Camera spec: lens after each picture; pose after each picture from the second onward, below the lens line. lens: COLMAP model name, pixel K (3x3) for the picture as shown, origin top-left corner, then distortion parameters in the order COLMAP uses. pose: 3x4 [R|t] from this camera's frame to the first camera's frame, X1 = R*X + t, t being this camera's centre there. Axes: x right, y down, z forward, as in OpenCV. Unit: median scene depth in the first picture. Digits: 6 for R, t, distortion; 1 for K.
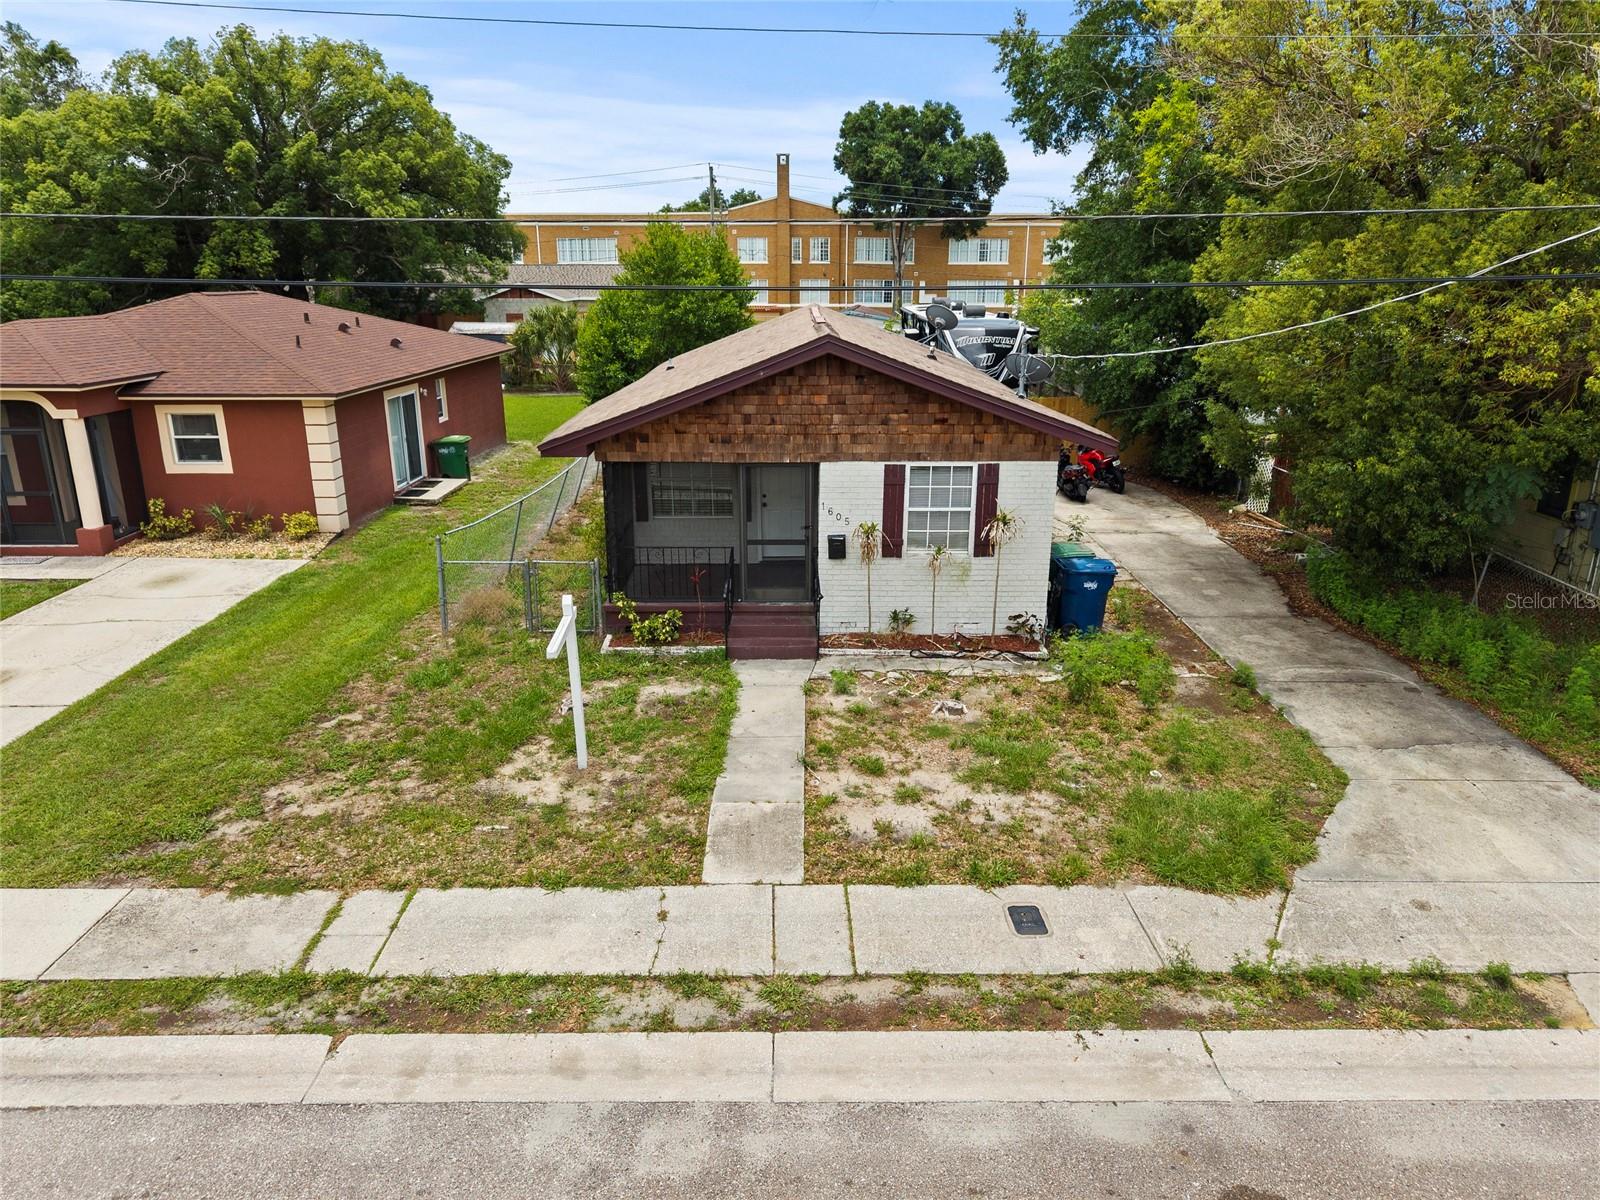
lens RADIAL K [[1066.2, 0, 804.5], [0, 1066.2, 604.3], [0, 0, 1]] dist [0.045766, -0.054773]
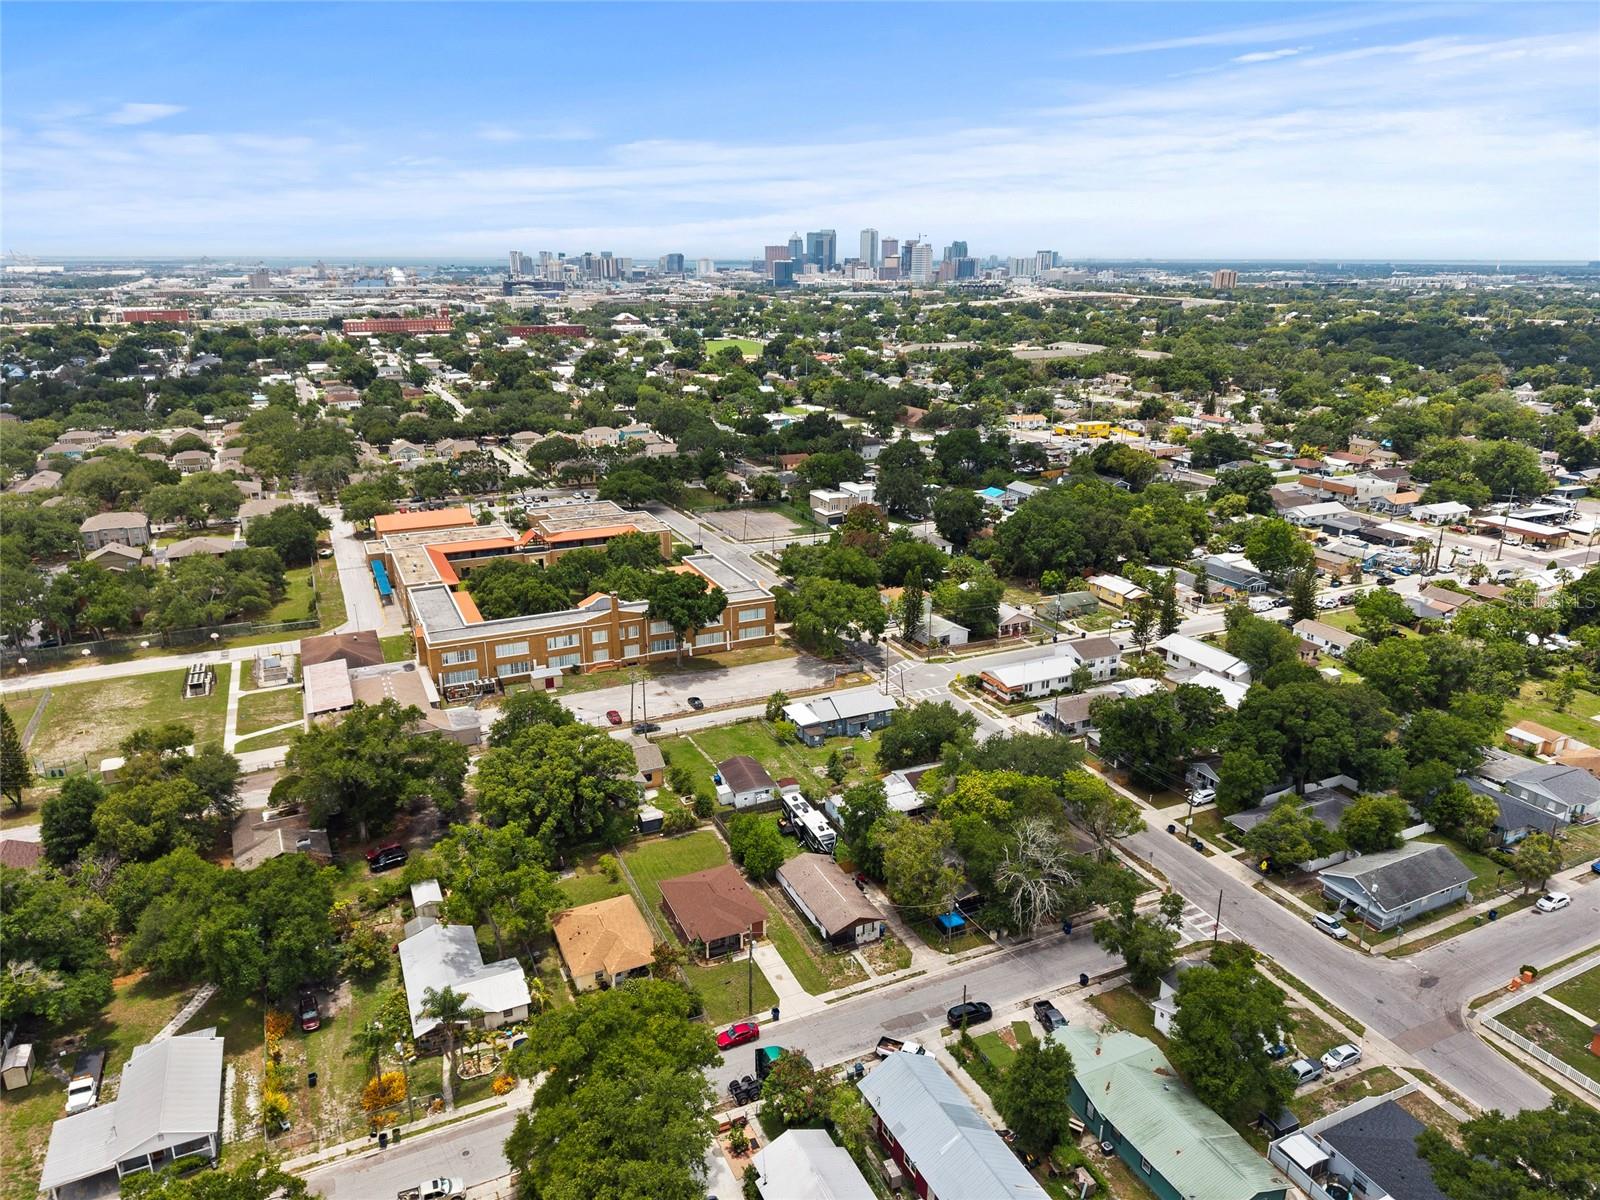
lens RADIAL K [[1066.2, 0, 804.5], [0, 1066.2, 604.3], [0, 0, 1]] dist [0.045766, -0.054773]
pose [[0.908343, -0.128865, 0.397879, -3.592183], [0.120454, 0.991644, 0.046182, -3.275771], [-0.400505, 0.005977, 0.916275, -7.040408]]
